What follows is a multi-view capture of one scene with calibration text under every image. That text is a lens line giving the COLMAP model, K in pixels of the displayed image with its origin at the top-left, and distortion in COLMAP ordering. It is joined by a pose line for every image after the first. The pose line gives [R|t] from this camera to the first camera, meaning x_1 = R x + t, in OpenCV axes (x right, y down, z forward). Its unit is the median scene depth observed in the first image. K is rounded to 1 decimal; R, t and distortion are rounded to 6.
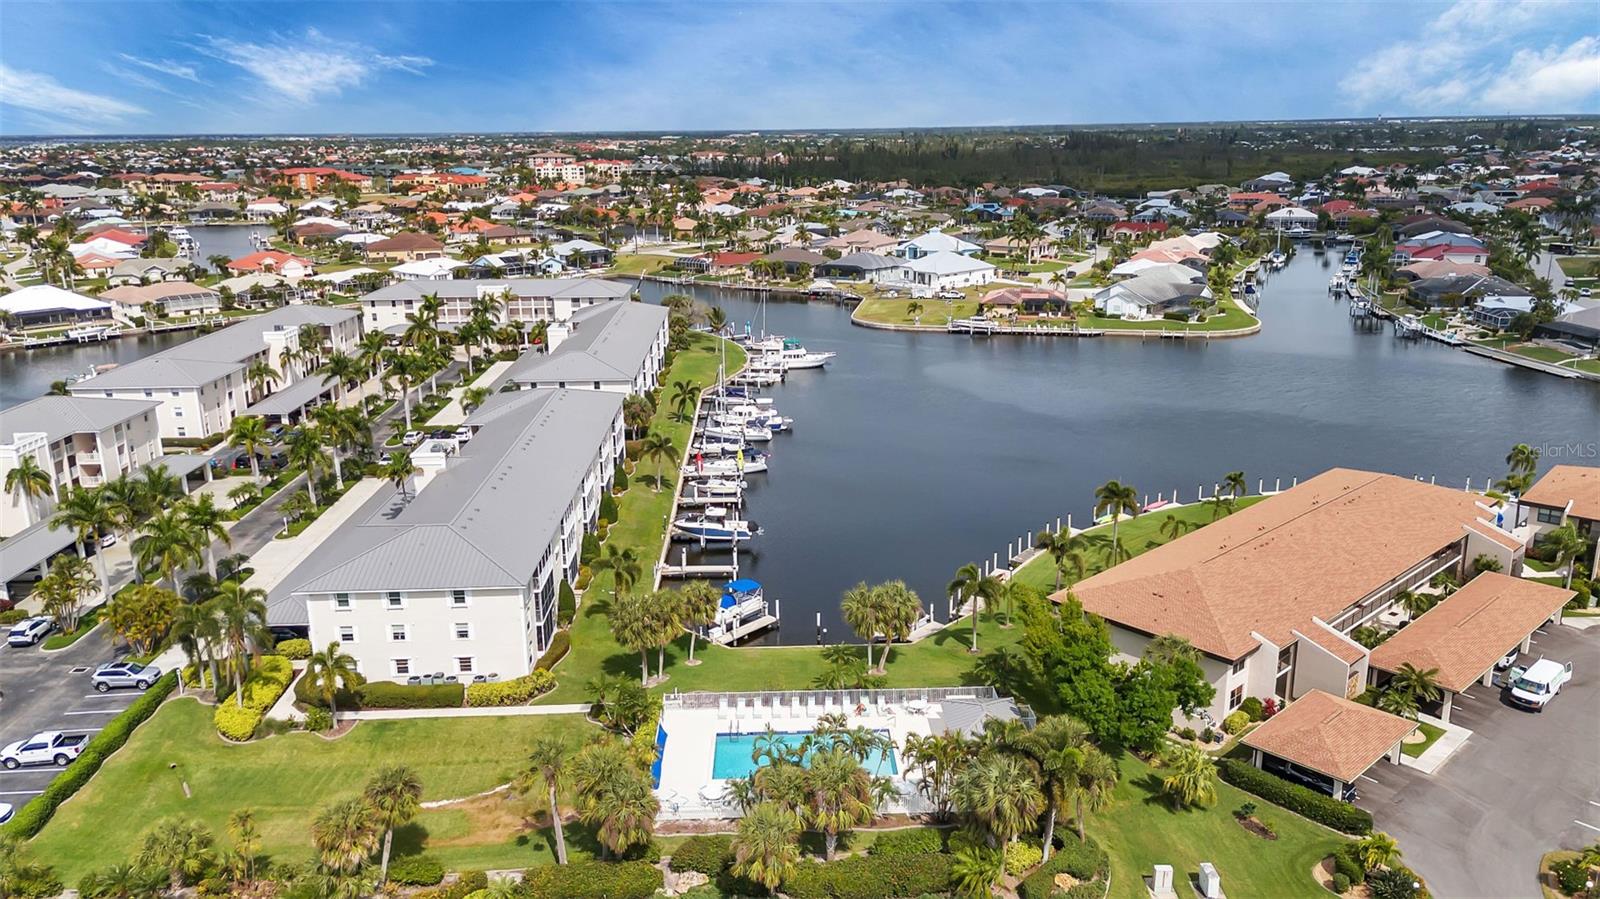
lens RADIAL K [[1162.0, 0, 801.8], [0, 1162.0, 464.7], [0, 0, 1]] dist [0.060031, -0.055972]
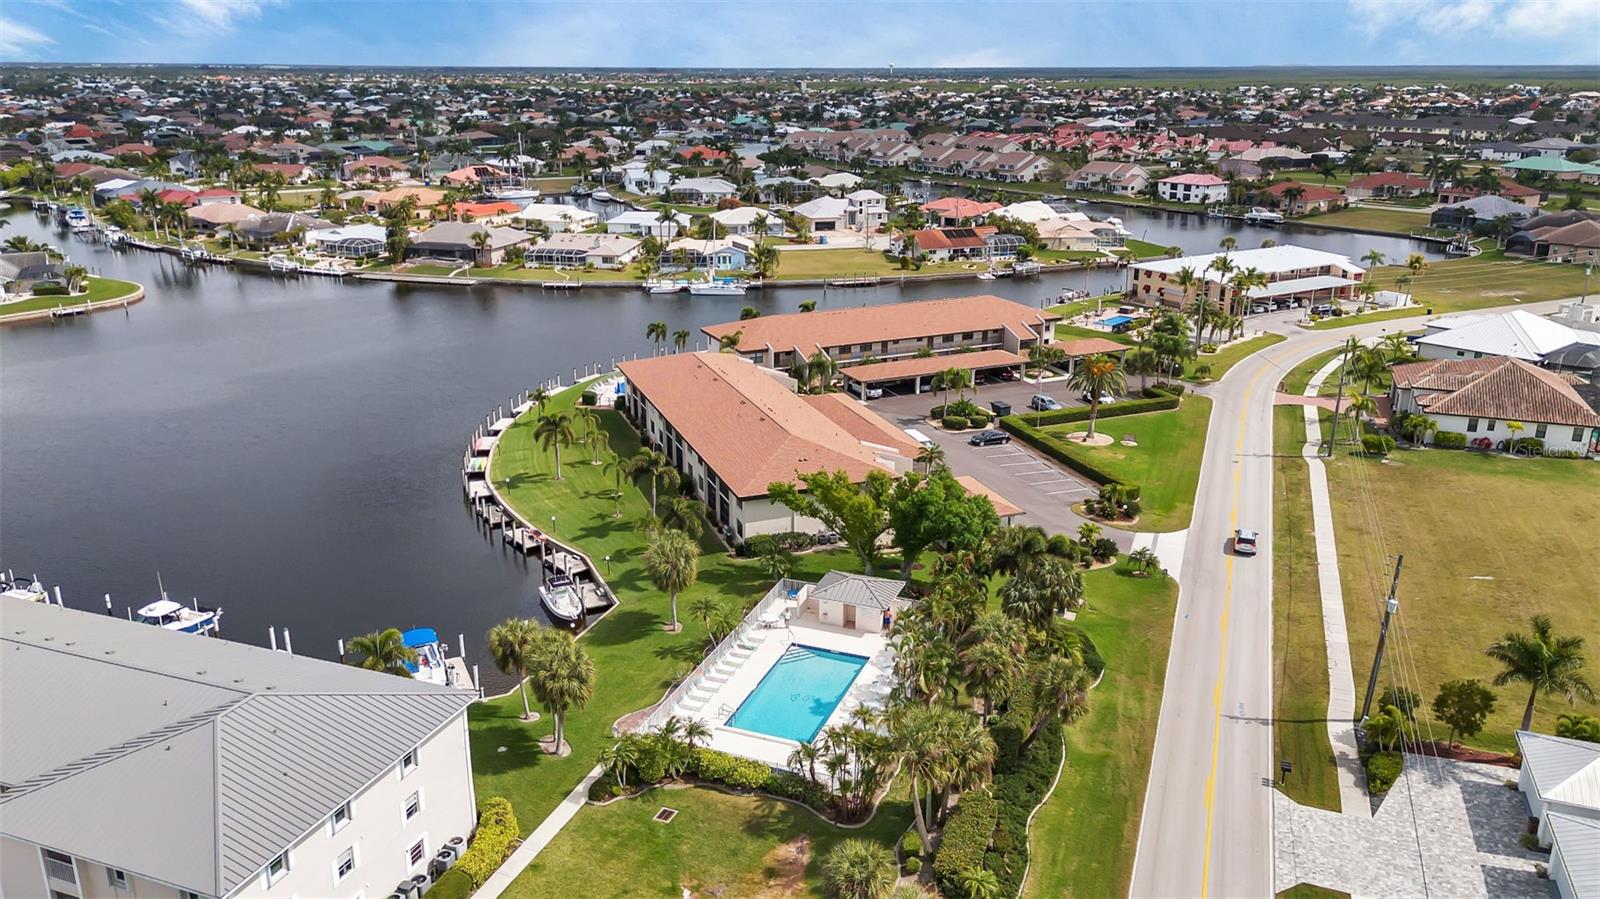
lens RADIAL K [[1162.0, 0, 792.1], [0, 1162.0, 444.4], [0, 0, 1]] dist [0.060031, -0.055972]
pose [[0.391333, -0.267641, 0.880470, -0.245853], [0.245690, 0.952430, 0.180315, -0.041292], [-0.886846, 0.145759, 0.438473, 0.158096]]
